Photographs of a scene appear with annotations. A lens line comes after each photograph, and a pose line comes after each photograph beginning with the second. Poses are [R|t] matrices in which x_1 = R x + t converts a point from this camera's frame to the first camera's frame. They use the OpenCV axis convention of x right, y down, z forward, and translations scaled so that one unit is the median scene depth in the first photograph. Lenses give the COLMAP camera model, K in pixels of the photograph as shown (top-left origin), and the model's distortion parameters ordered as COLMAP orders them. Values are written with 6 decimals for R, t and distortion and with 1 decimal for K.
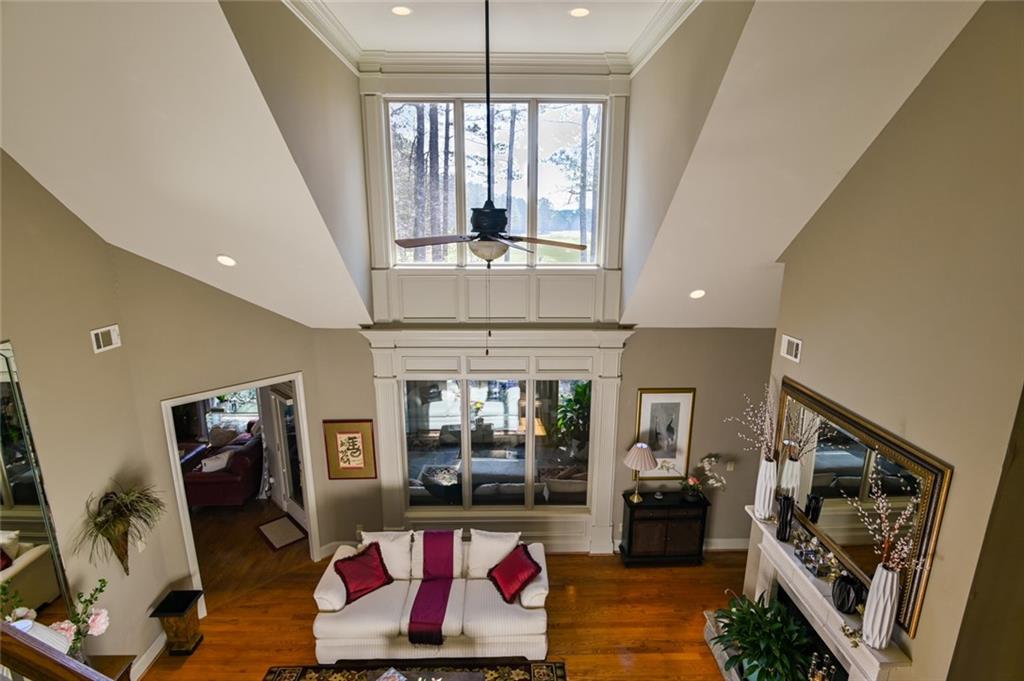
lens RADIAL K [[500.0, 0, 516.4], [0, 500.0, 340.0], [0, 0, 1]] dist [-0.022071, 0.000824]
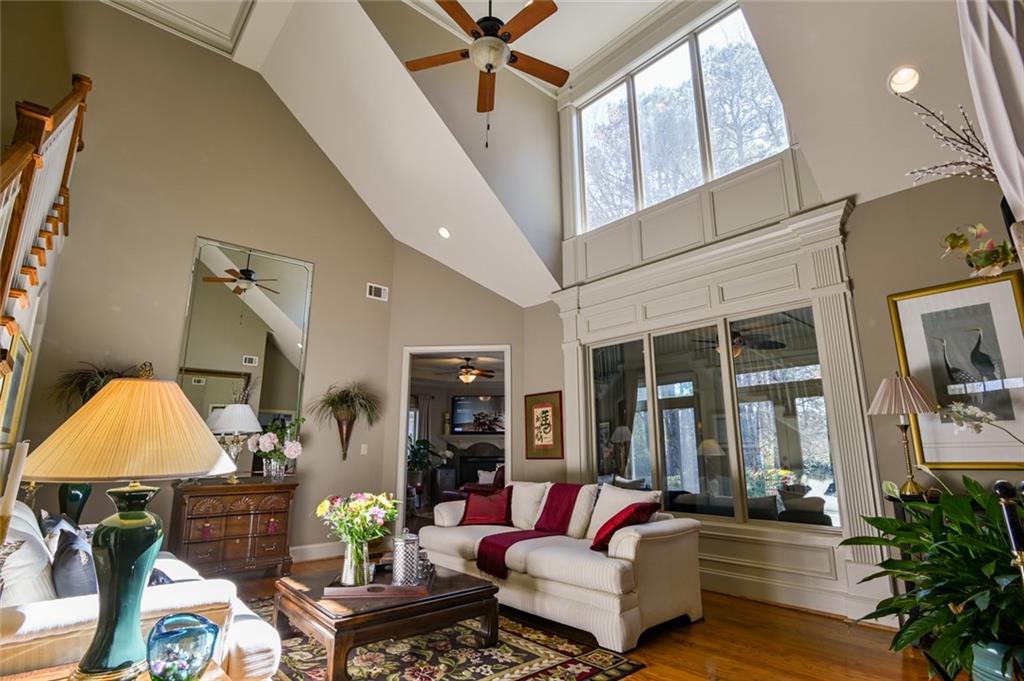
lens RADIAL K [[500.0, 0, 512.2], [0, 500.0, 340.7], [0, 0, 1]] dist [-0.022071, 0.000824]
pose [[0.646958, -0.169870, -0.743364, 0.379586], [-0.166086, 0.920073, -0.354797, 0.426894], [0.744218, 0.353001, 0.567036, 0.350582]]
